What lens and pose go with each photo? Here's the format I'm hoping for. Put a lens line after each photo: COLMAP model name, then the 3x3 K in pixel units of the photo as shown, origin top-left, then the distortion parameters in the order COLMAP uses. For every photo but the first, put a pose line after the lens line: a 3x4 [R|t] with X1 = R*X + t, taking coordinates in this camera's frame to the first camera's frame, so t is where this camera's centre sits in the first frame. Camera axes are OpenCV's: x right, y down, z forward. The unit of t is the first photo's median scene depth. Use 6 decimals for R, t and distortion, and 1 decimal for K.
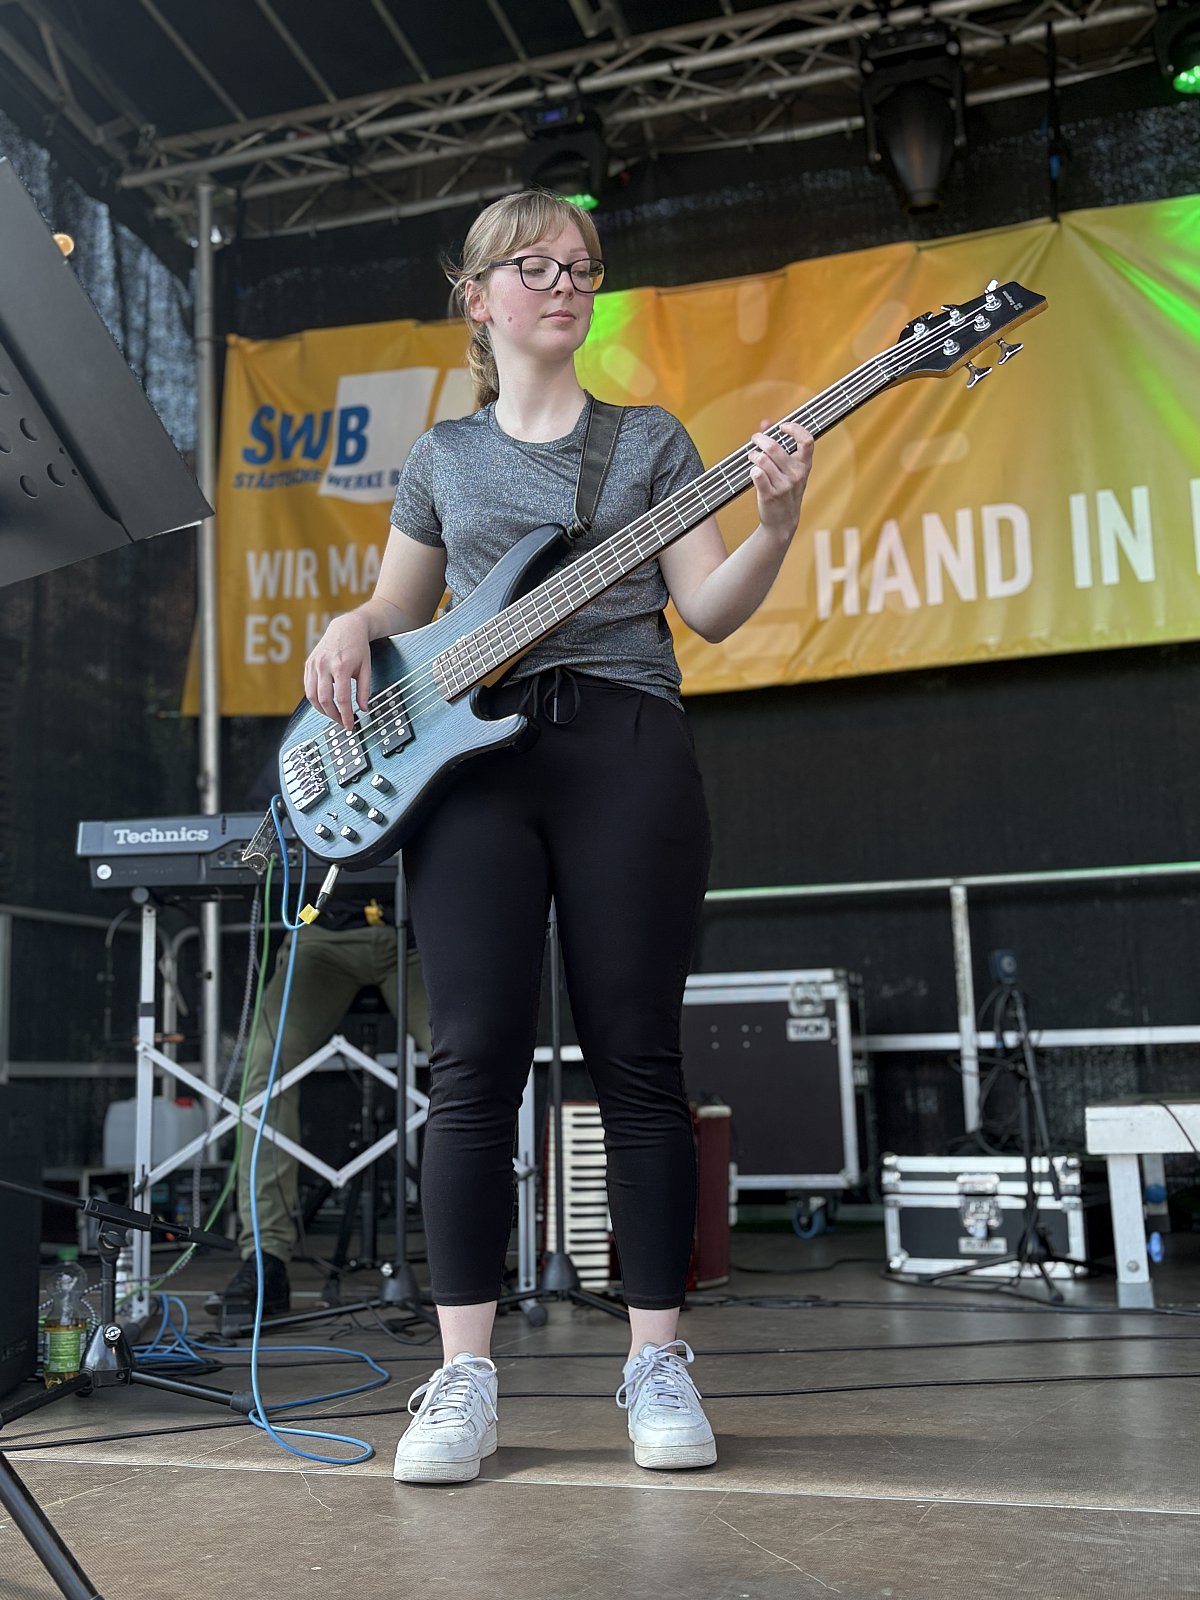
lens RADIAL K [[1805.8, 0, 565.7], [0, 1805.8, 798.5], [0, 0, 1]] dist [0.035284, 0.000000]
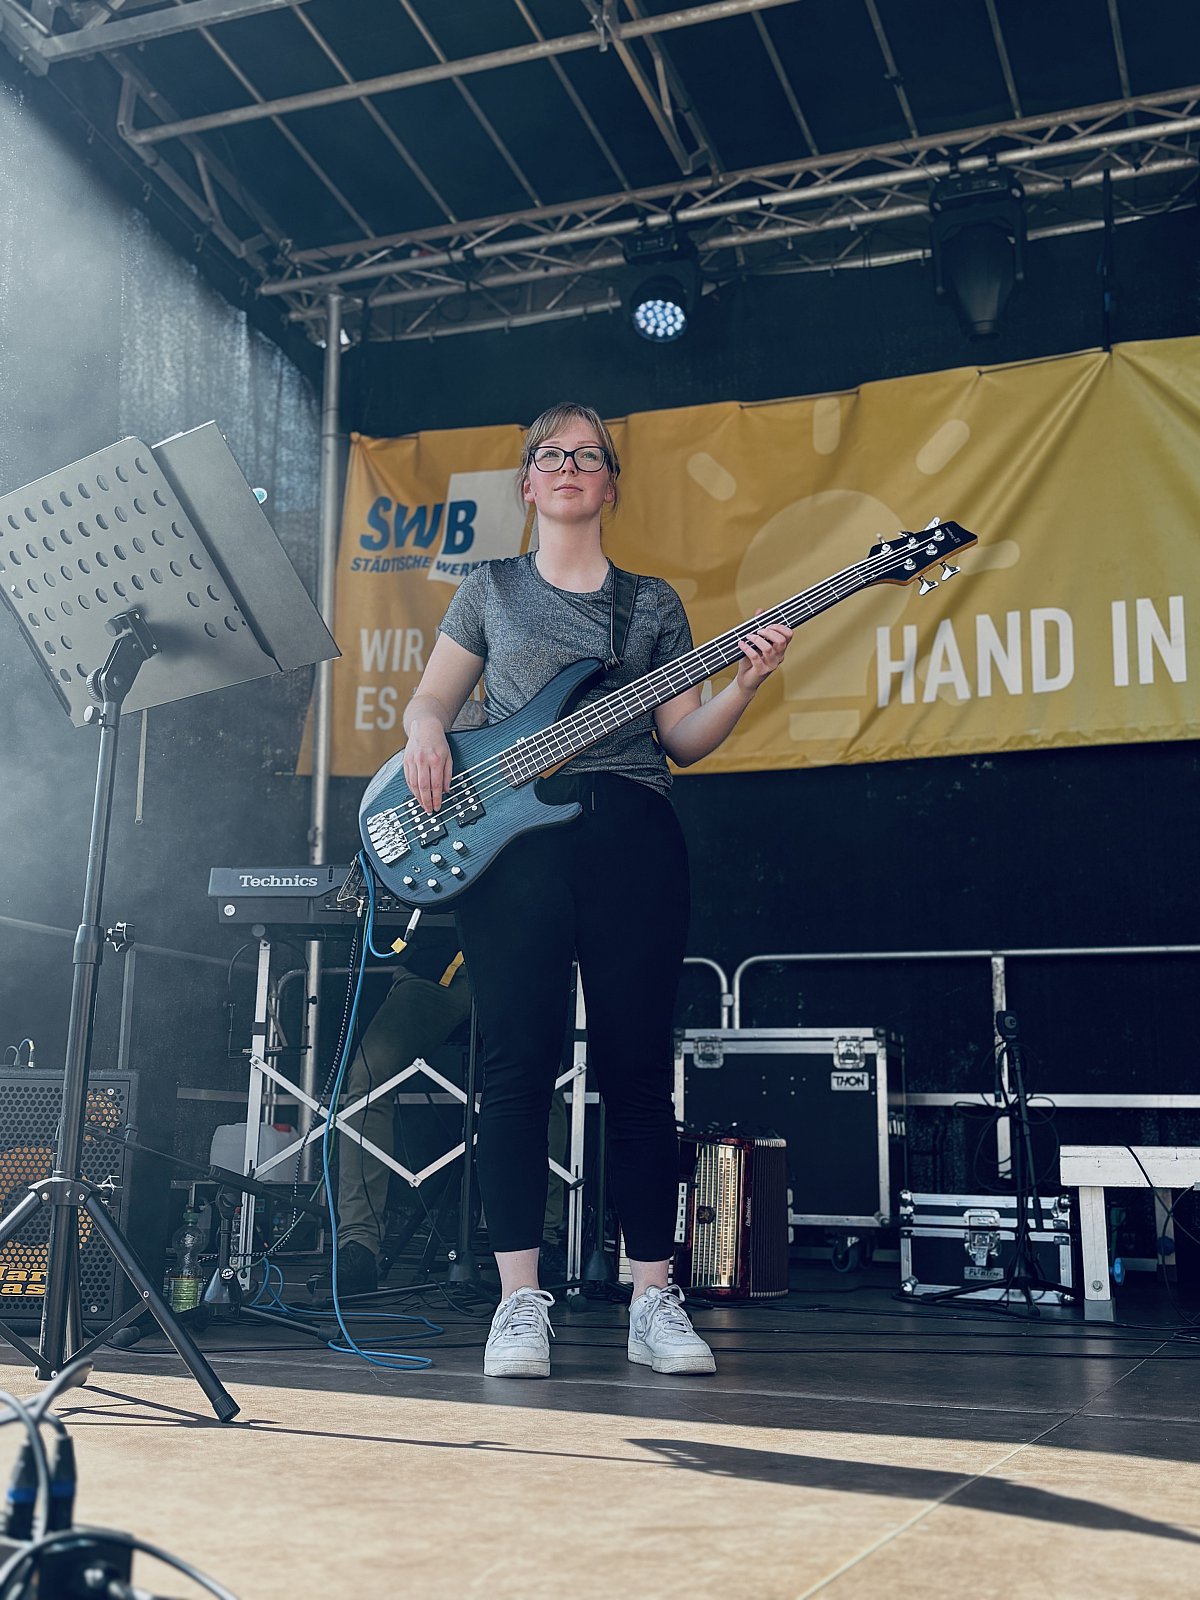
lens RADIAL K [[1835.3, 0, 582.4], [0, 1835.3, 797.3], [0, 0, 1]] dist [0.053341, 0.000000]
pose [[0.998165, 0.033234, -0.050620, 0.020462], [-0.035079, 0.998736, -0.036005, 0.001268], [0.049359, 0.037714, 0.998069, -0.114214]]
